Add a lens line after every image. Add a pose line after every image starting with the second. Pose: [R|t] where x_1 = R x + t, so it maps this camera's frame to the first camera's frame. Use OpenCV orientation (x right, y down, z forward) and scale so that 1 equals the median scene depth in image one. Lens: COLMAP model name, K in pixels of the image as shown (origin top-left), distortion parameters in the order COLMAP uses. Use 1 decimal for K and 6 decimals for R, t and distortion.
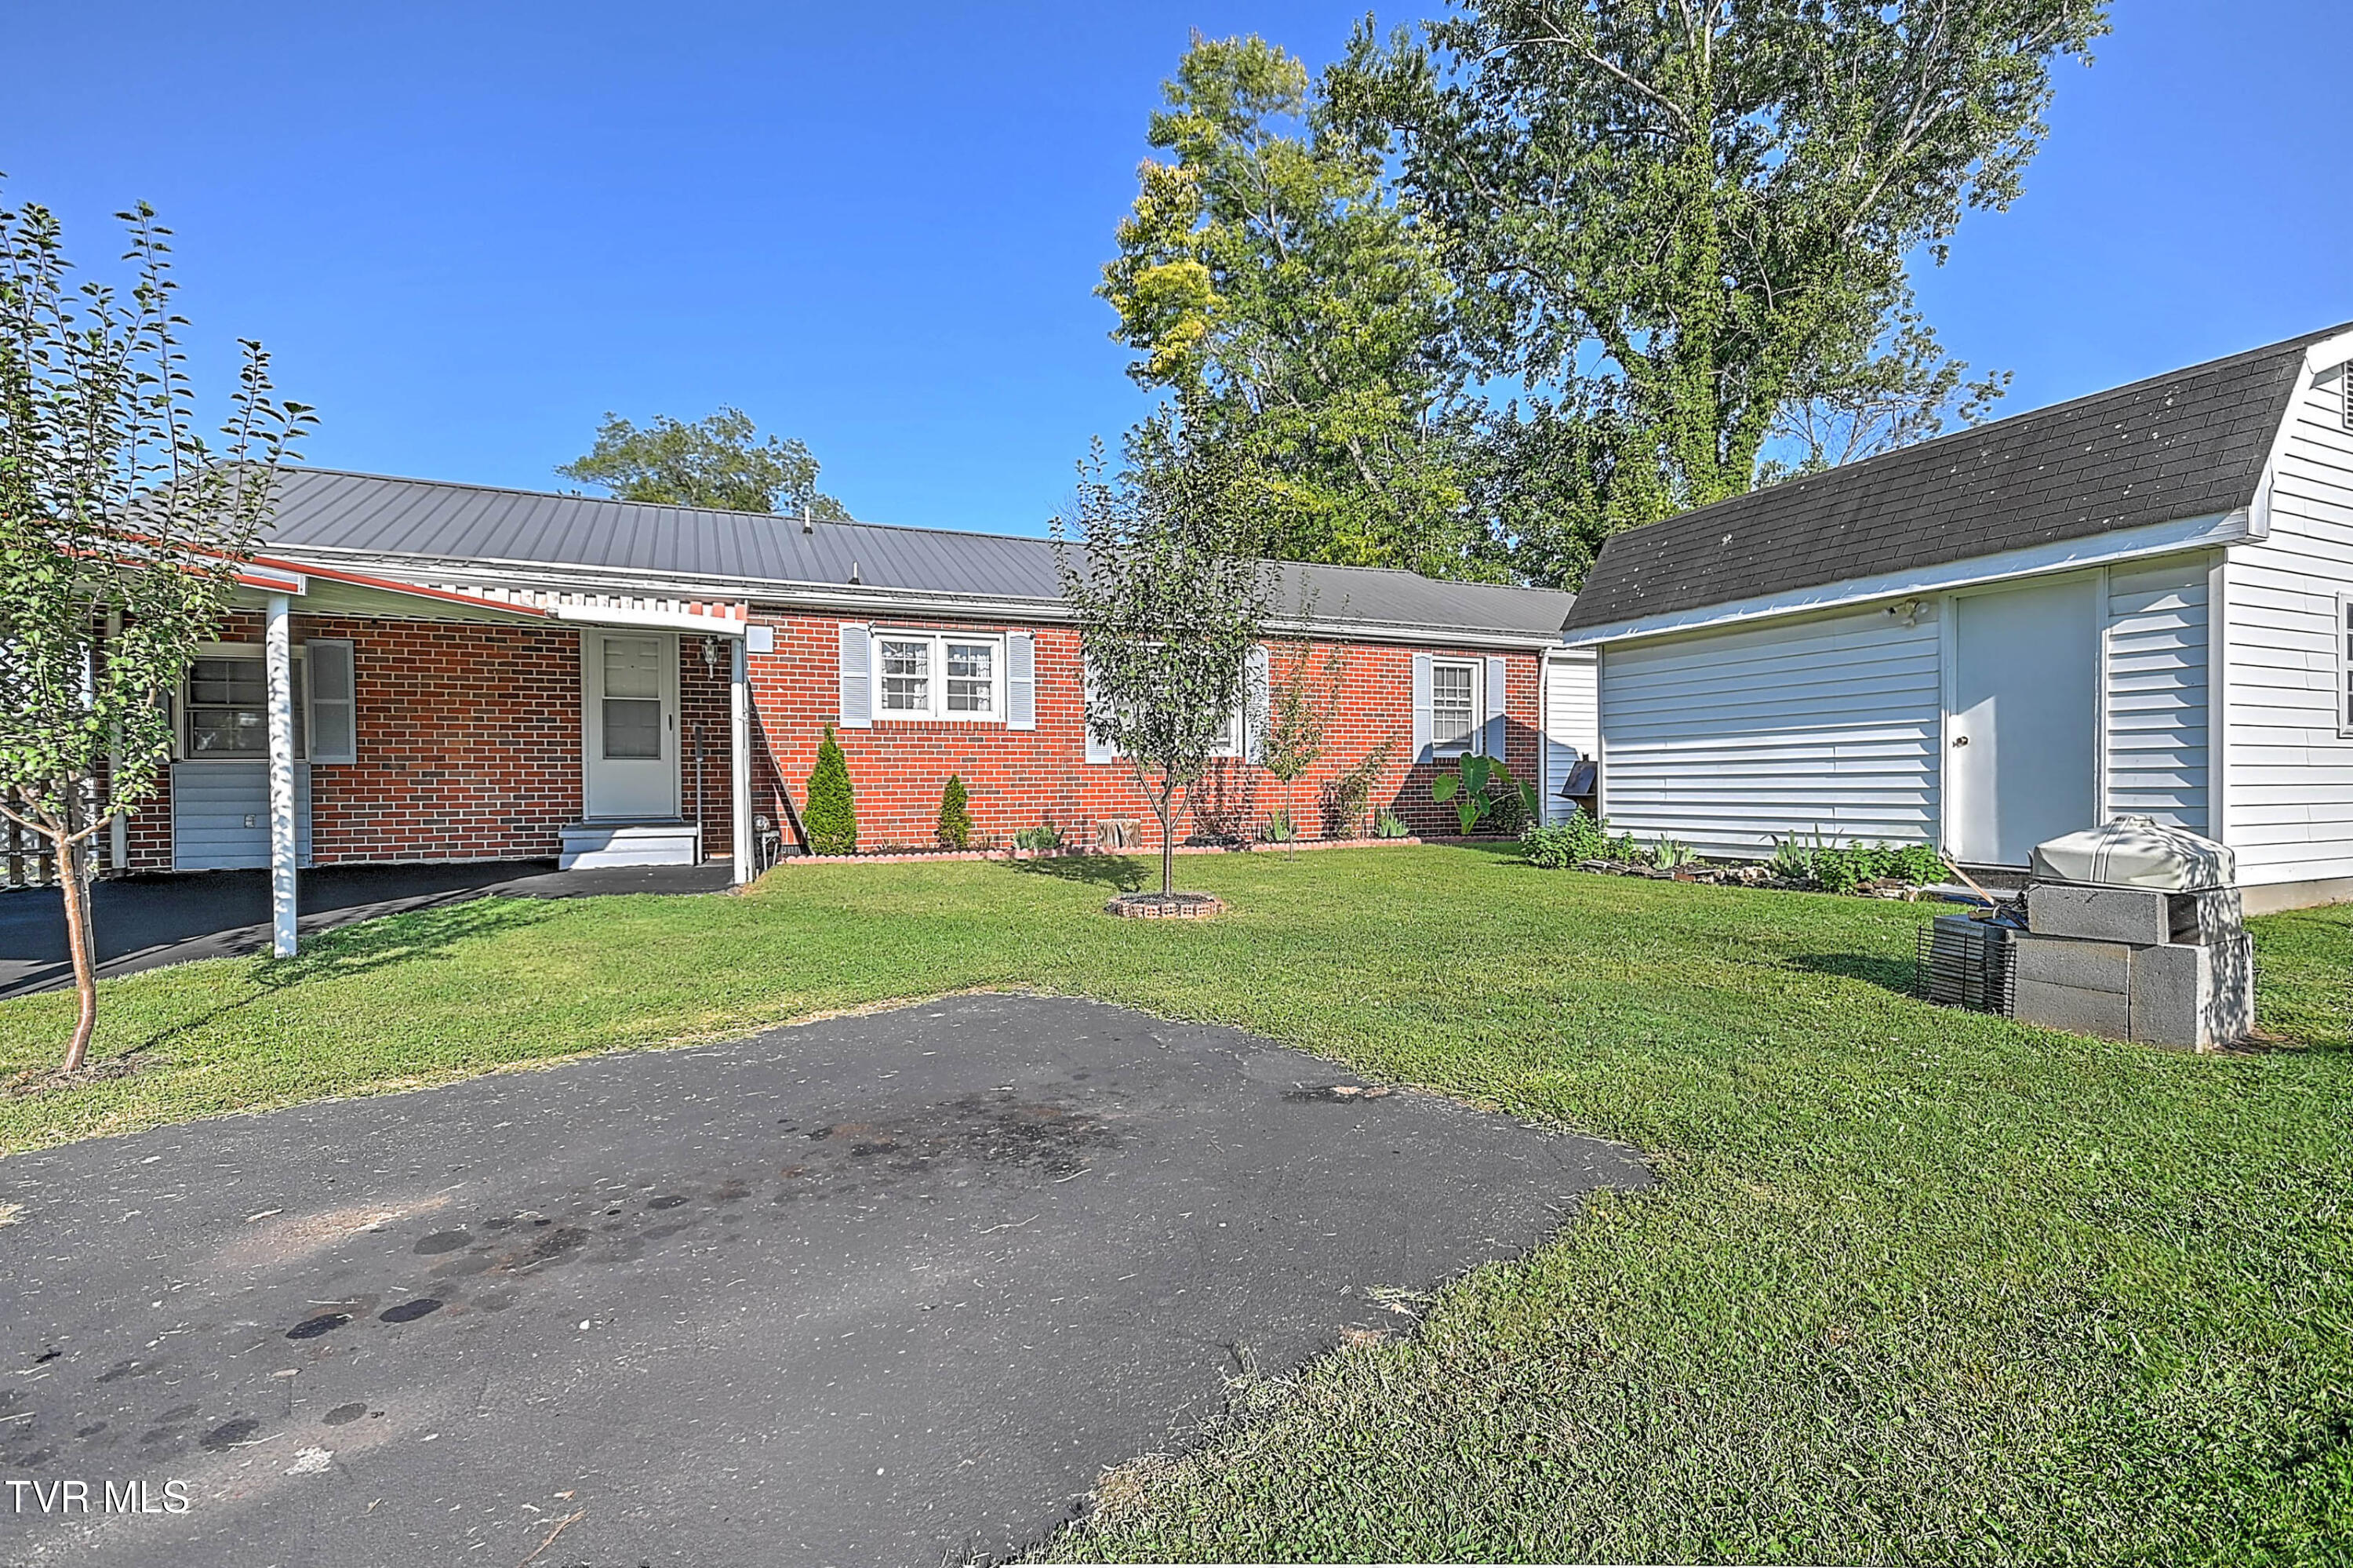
lens RADIAL K [[1112.3, 0, 1167.5], [0, 1112.3, 773.5], [0, 0, 1]] dist [0.020229, -0.000515]
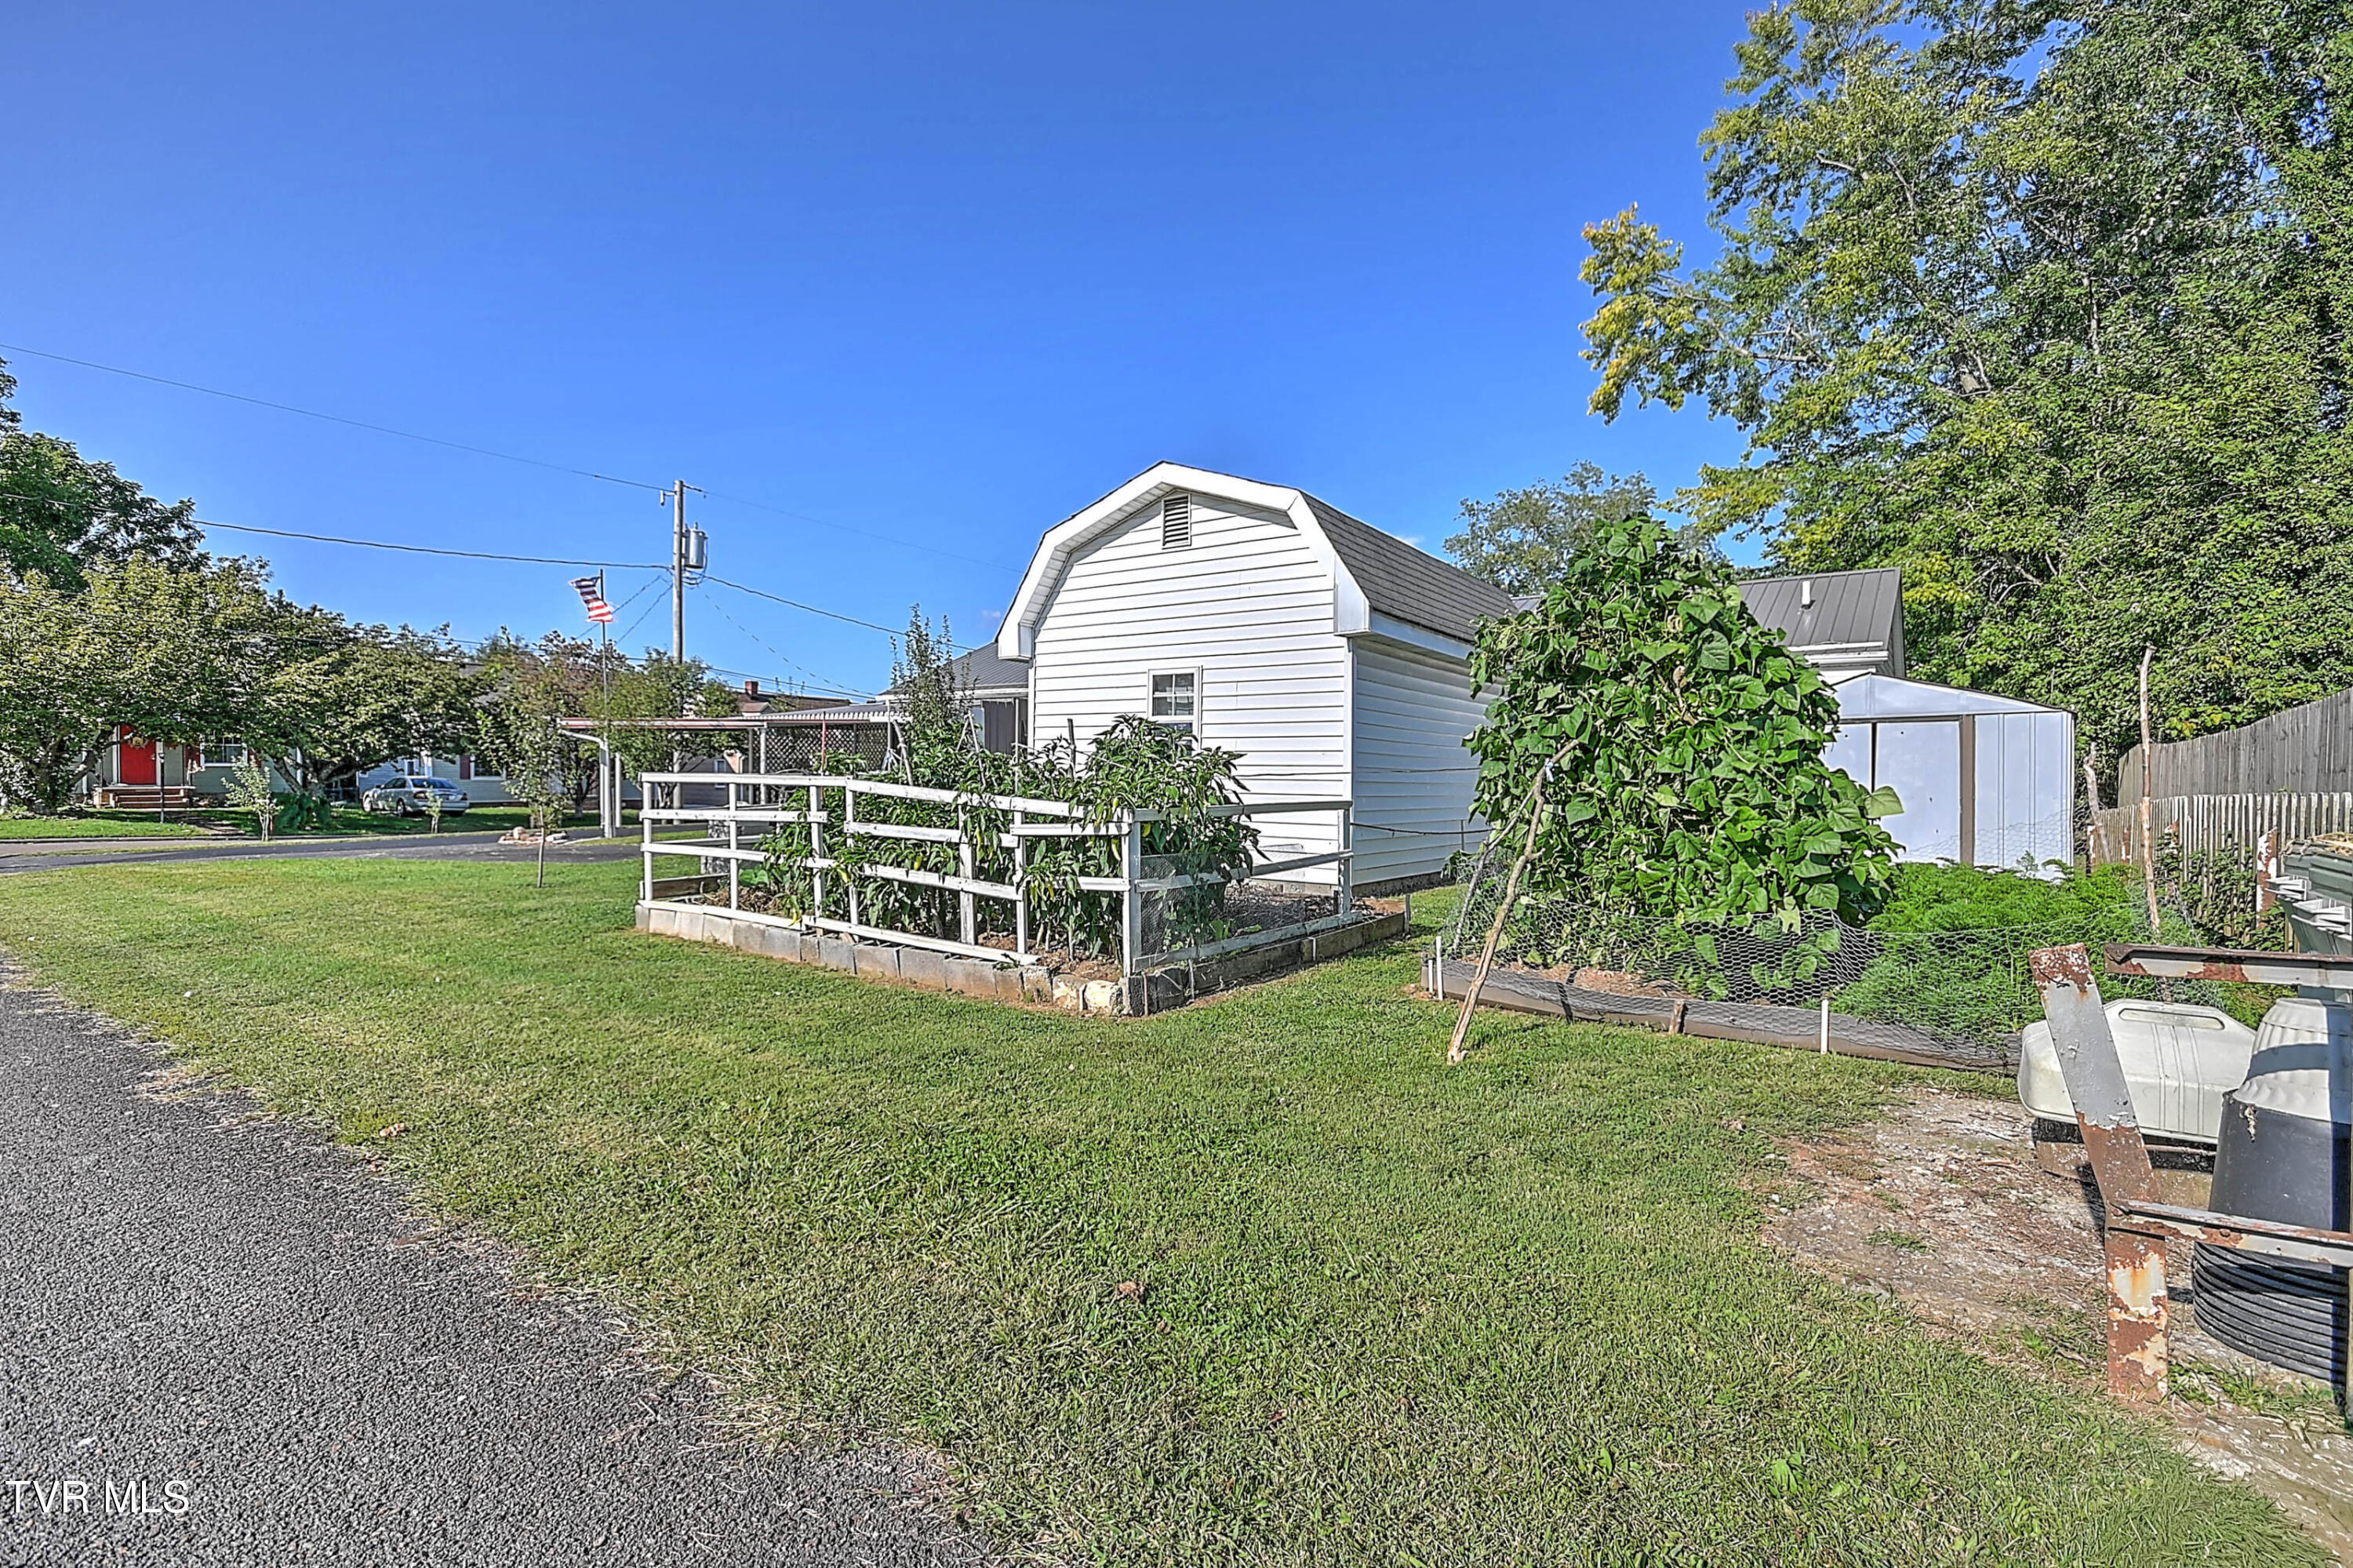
lens RADIAL K [[1075.3, 0, 1140.2], [0, 1075.3, 787.9], [0, 0, 1]] dist [0.028476, -0.015664]
pose [[0.492906, 0.016711, -0.869922, 1.480700], [-0.006885, 0.999859, 0.015306, -0.019735], [0.870055, -0.001555, 0.492951, 0.214376]]
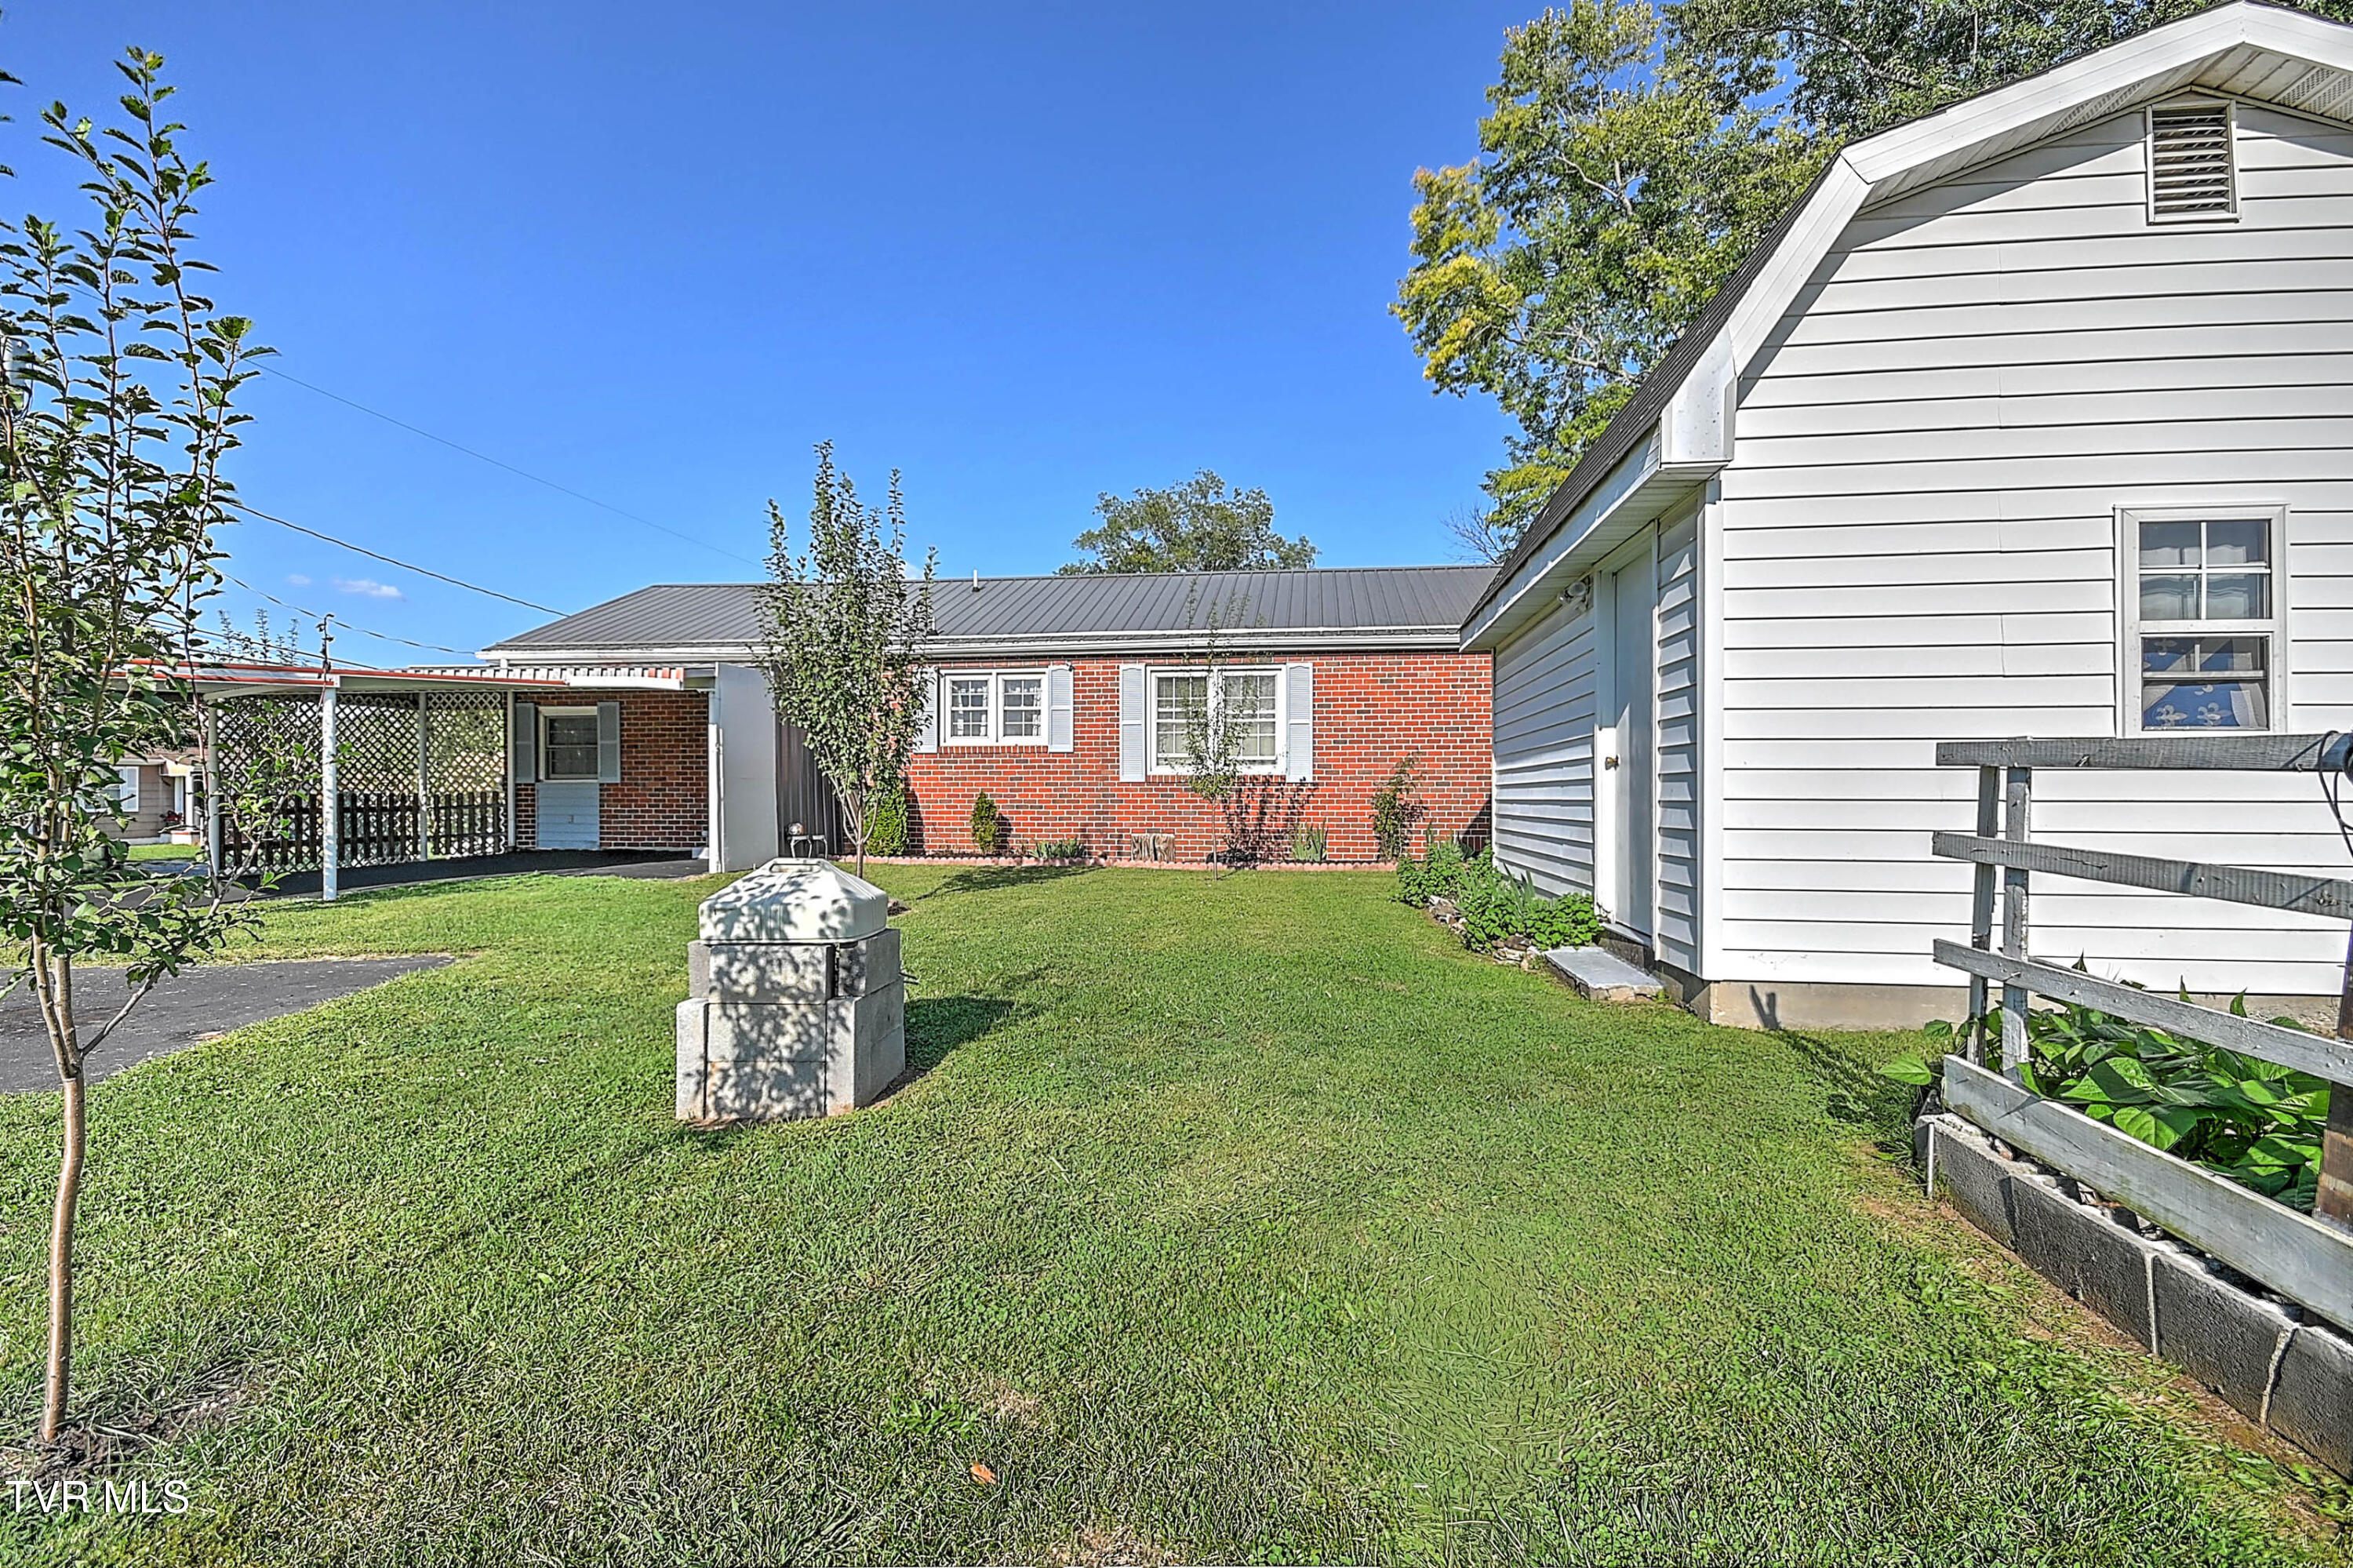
lens RADIAL K [[1072.9, 0, 1166.6], [0, 1072.9, 771.8], [0, 0, 1]] dist [0.010870, -0.001028]
pose [[0.840775, -0.003954, -0.541370, 0.639527], [-0.002122, 0.999942, -0.010599, -0.009208], [0.541380, 0.010060, 0.840718, 0.171136]]
